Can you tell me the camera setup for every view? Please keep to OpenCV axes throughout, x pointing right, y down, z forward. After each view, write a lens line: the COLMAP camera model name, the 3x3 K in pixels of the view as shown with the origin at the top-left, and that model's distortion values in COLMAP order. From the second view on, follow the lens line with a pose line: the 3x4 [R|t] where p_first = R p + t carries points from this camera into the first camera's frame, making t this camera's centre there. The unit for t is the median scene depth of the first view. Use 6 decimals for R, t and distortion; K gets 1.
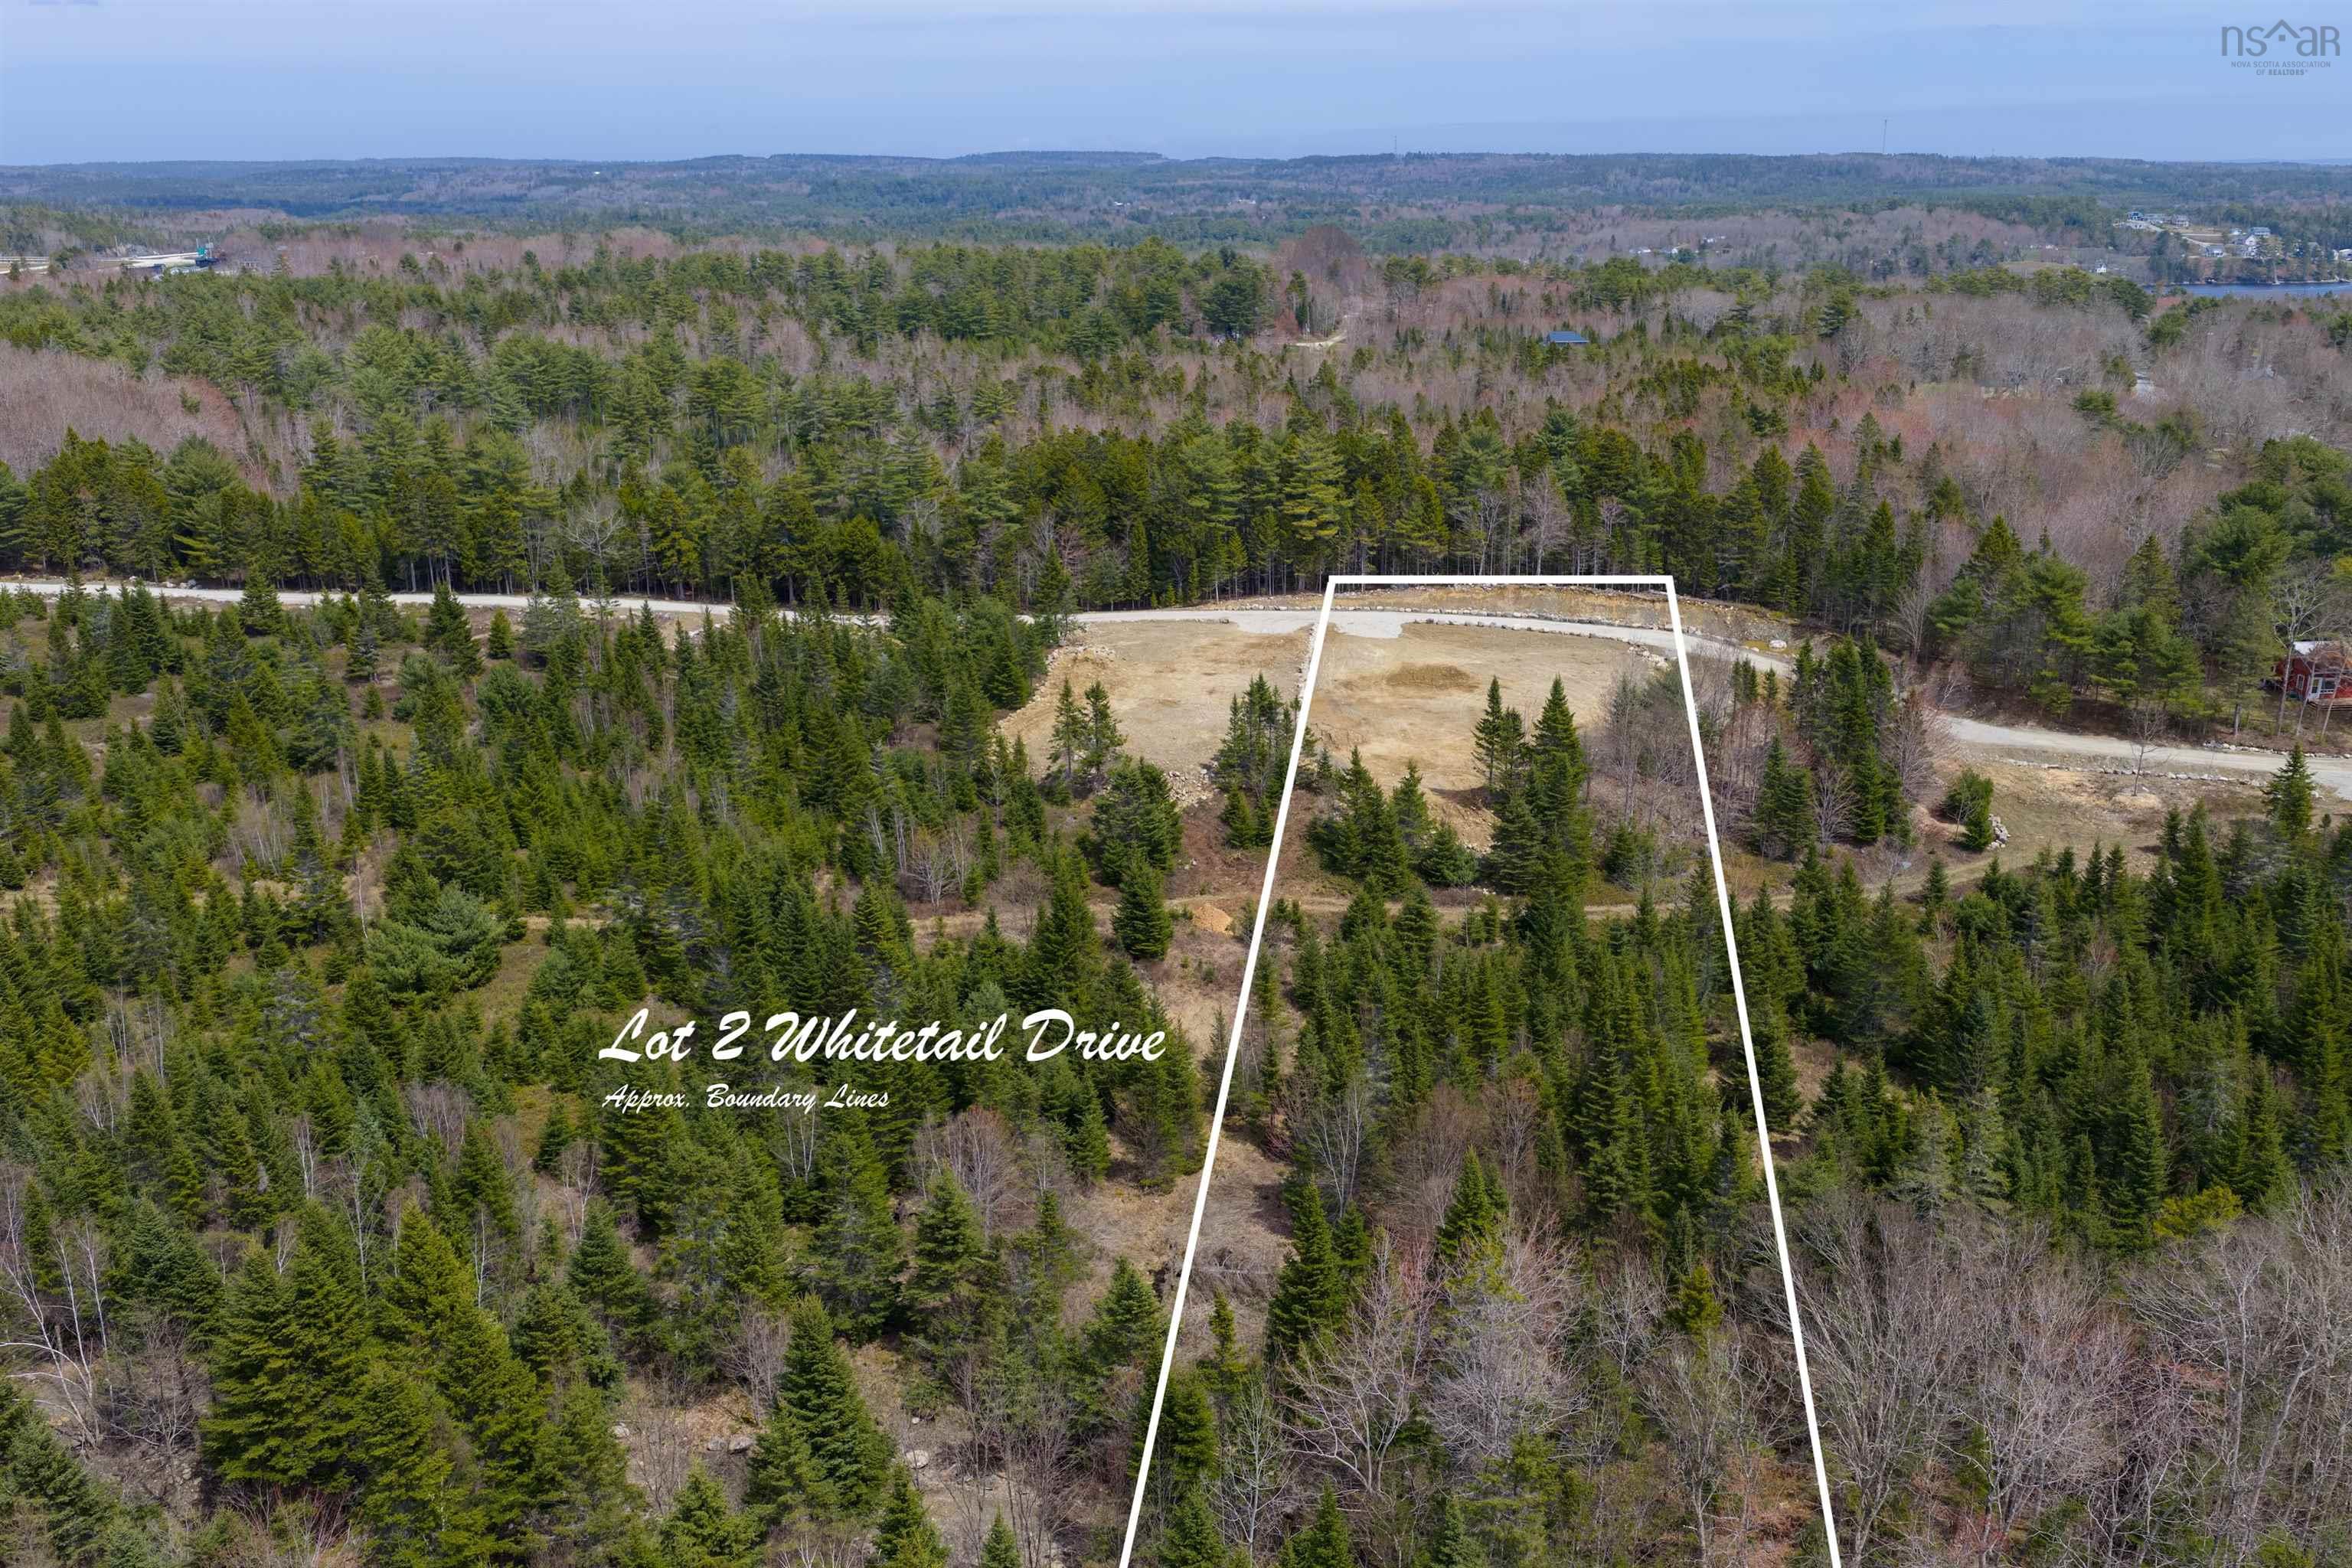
lens RADIAL K [[1947.9, 0, 1167.0], [0, 1947.9, 777.5], [0, 0, 1]] dist [0.013950, -0.014923]
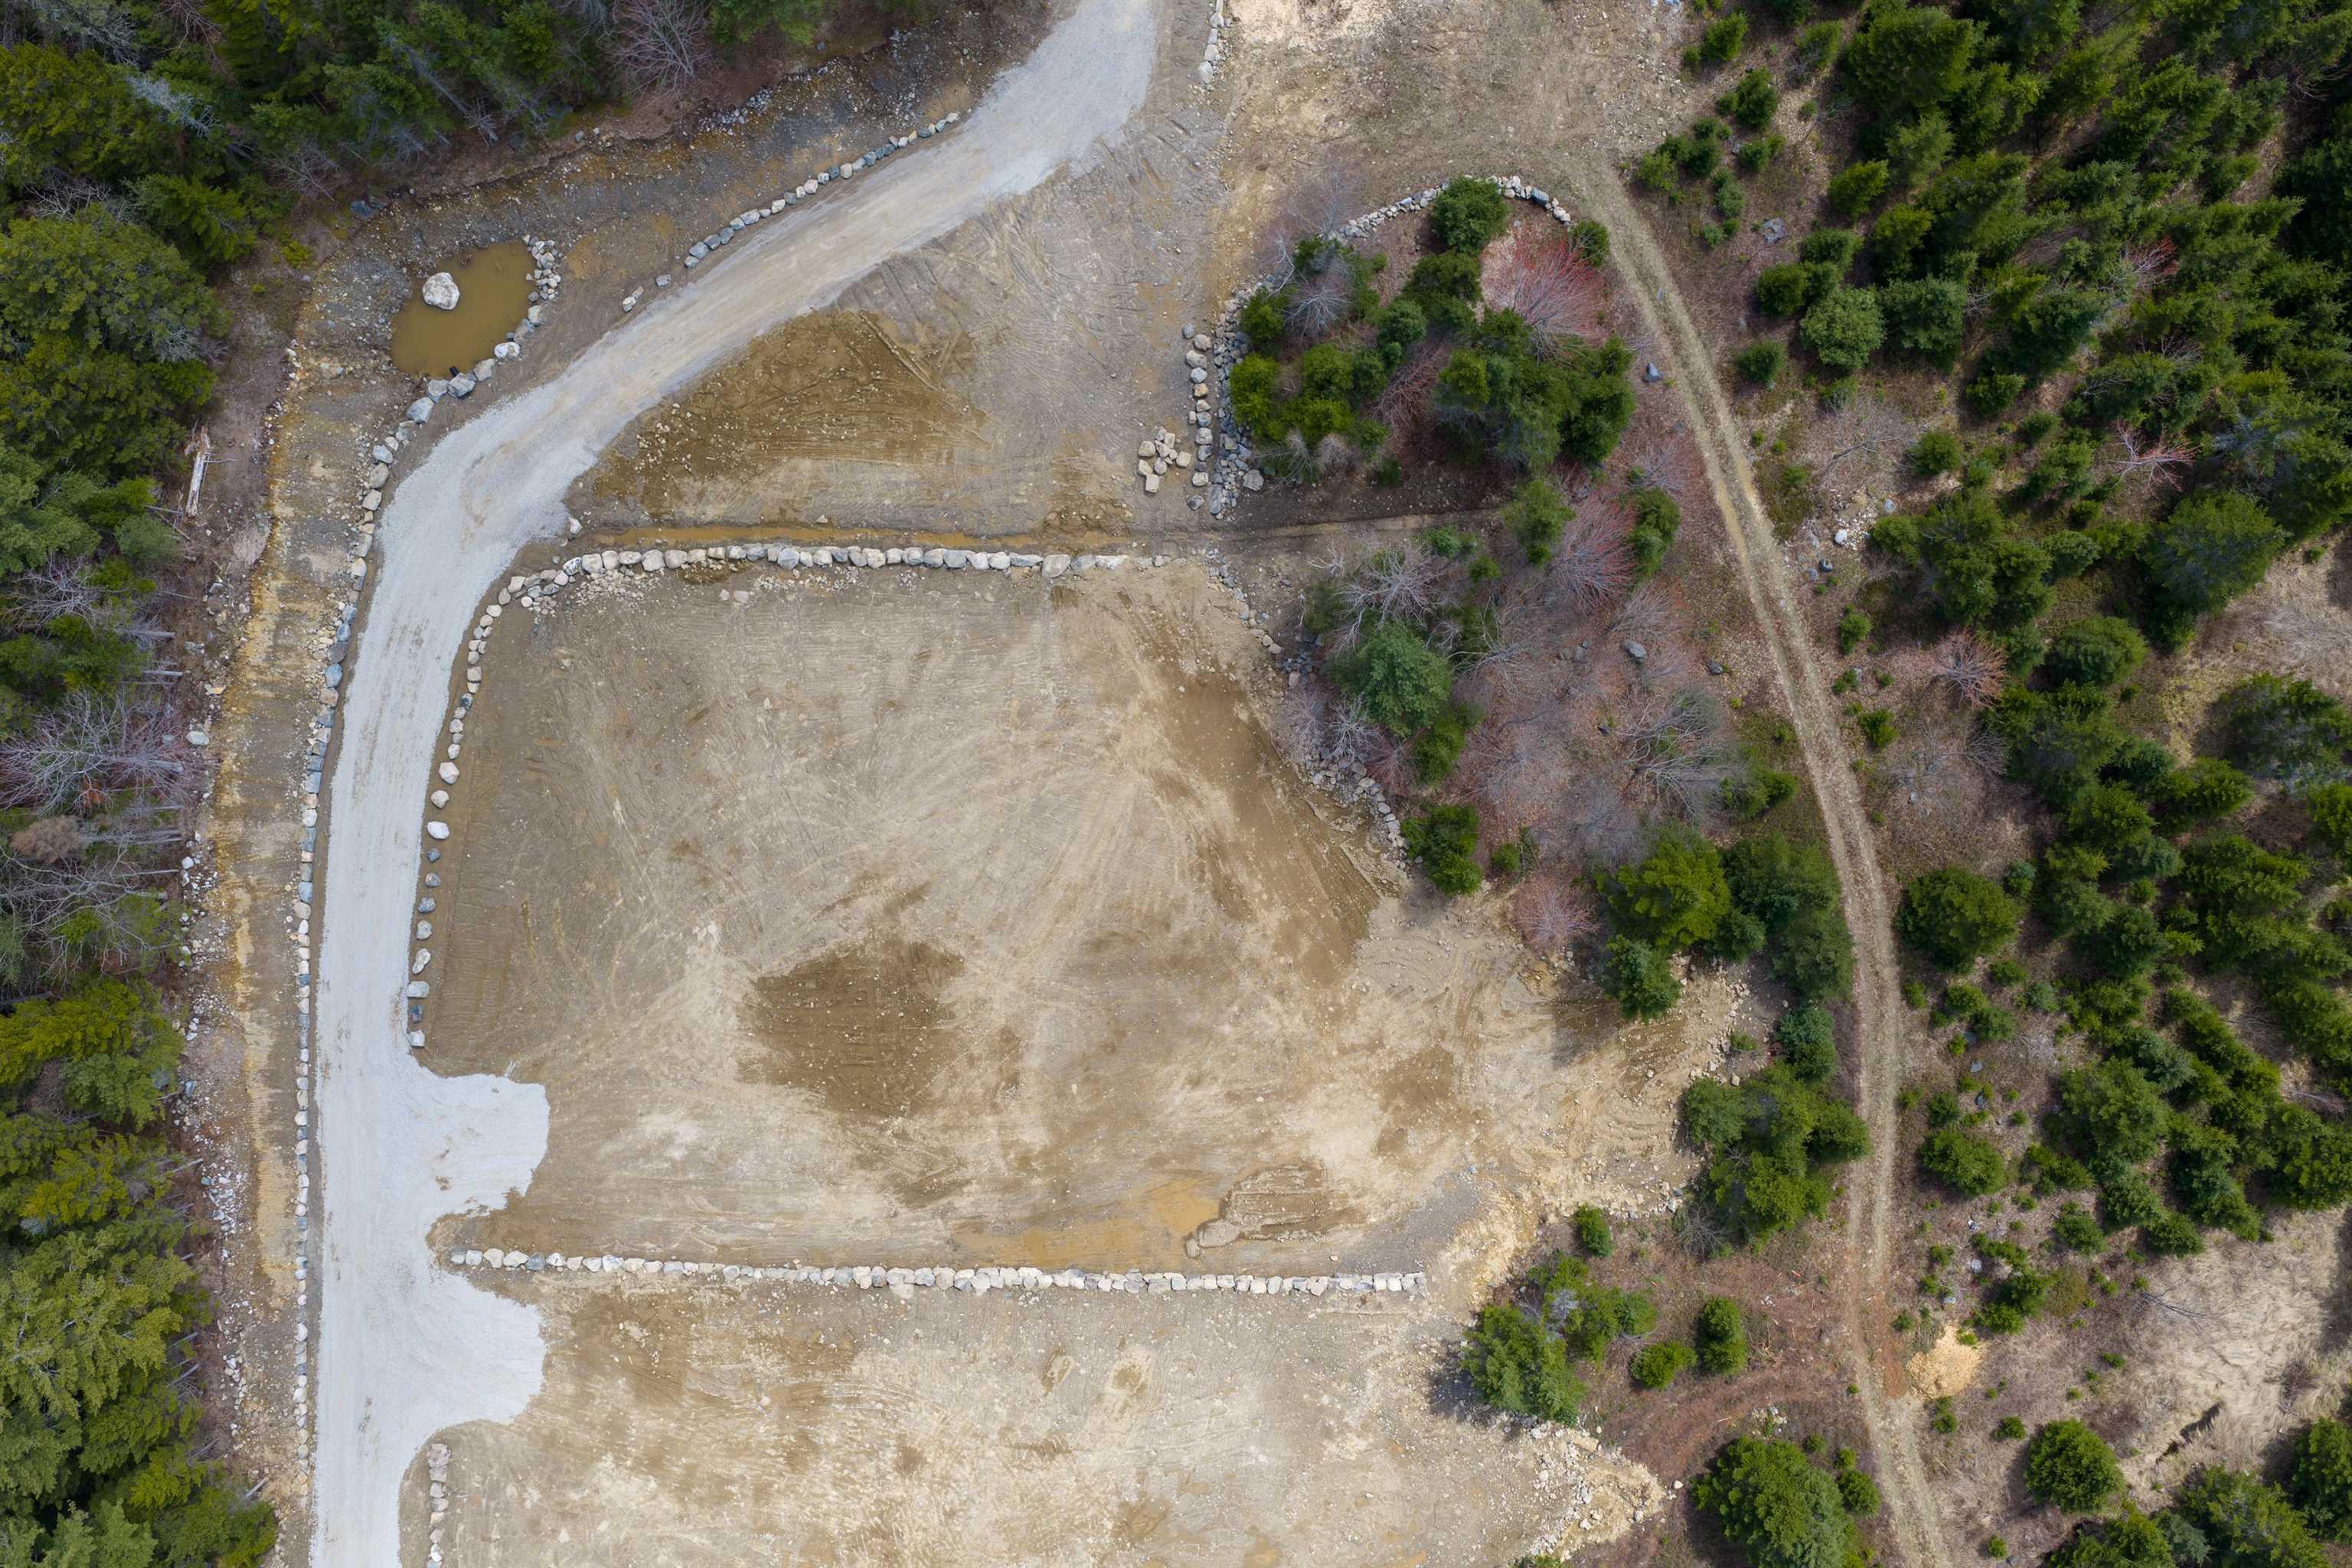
lens RADIAL K [[1947.9, 0, 1167.0], [0, 1947.9, 777.5], [0, 0, 1]] dist [0.013950, -0.014923]
pose [[-0.078989, -0.996862, 0.005185, 0.167580], [0.299306, -0.018754, 0.953973, -0.453483], [-0.950882, 0.076905, 0.299848, 0.667943]]
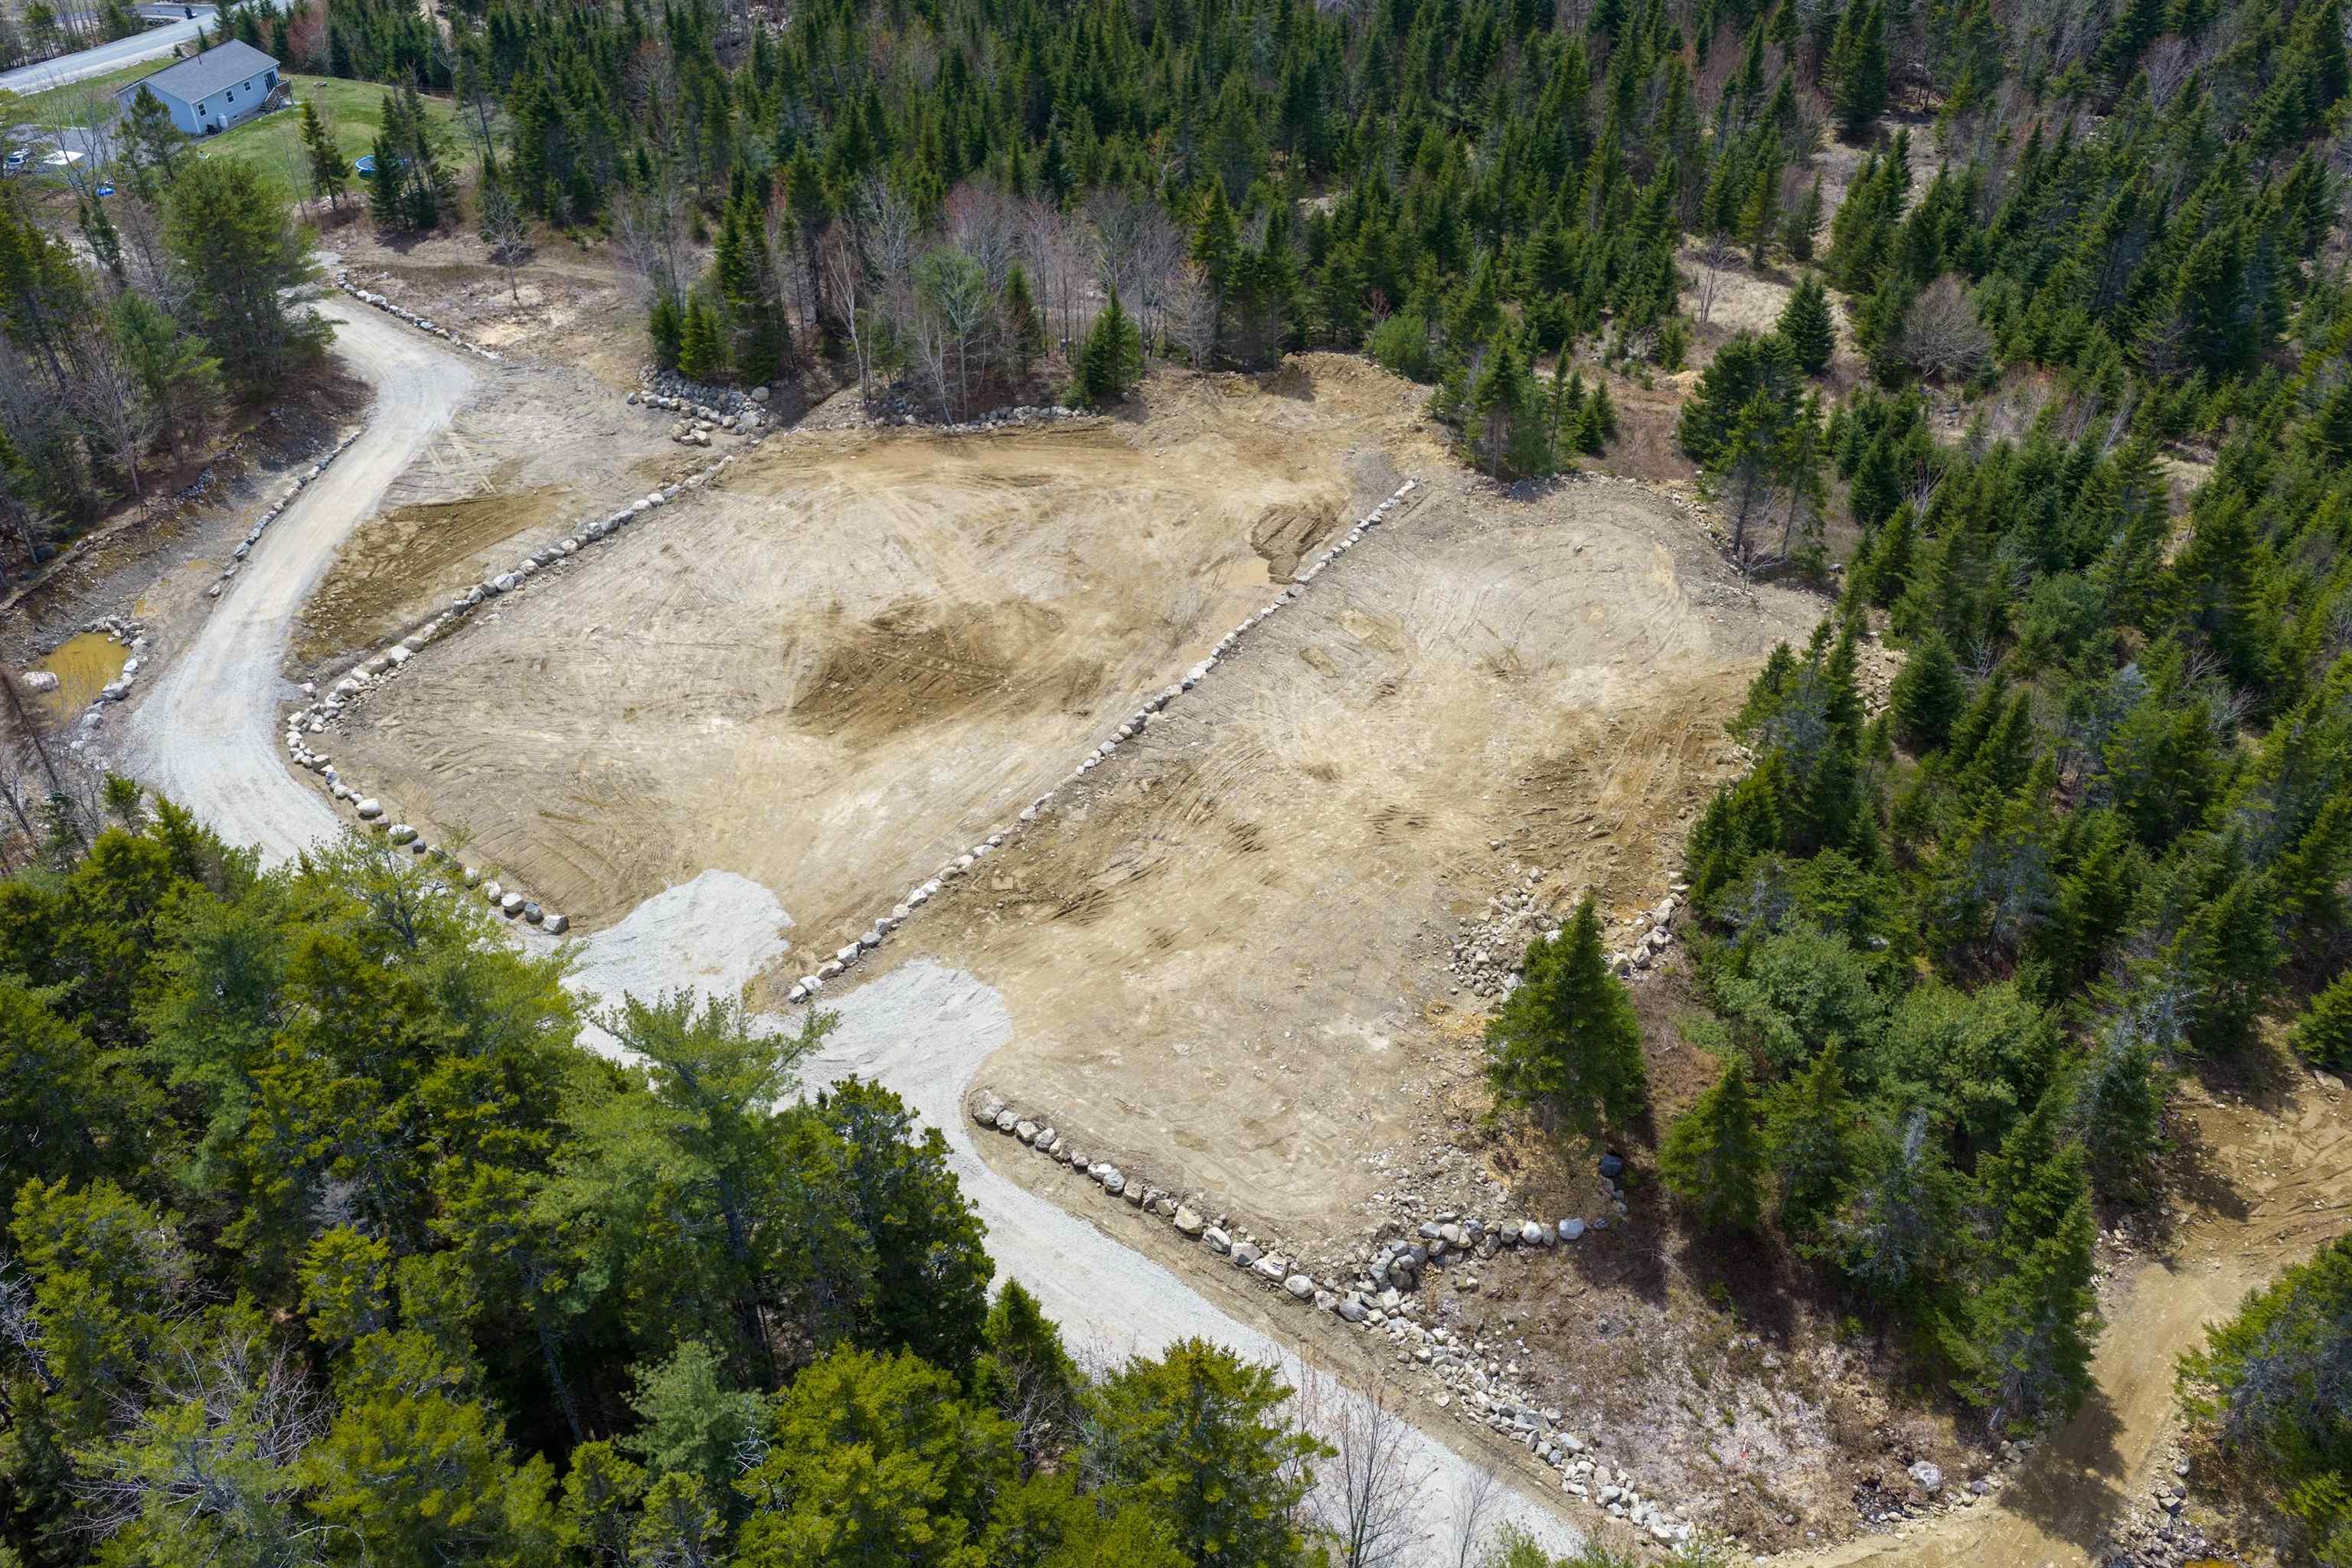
lens RADIAL K [[1974.5, 0, 1178.1], [0, 1974.5, 734.4], [0, 0, 1]] dist [0.018047, -0.002288]
pose [[-0.877213, -0.255781, 0.406293, -0.113704], [0.171979, 0.622696, 0.763330, -0.356669], [-0.448242, 0.739477, -0.502248, 1.074981]]
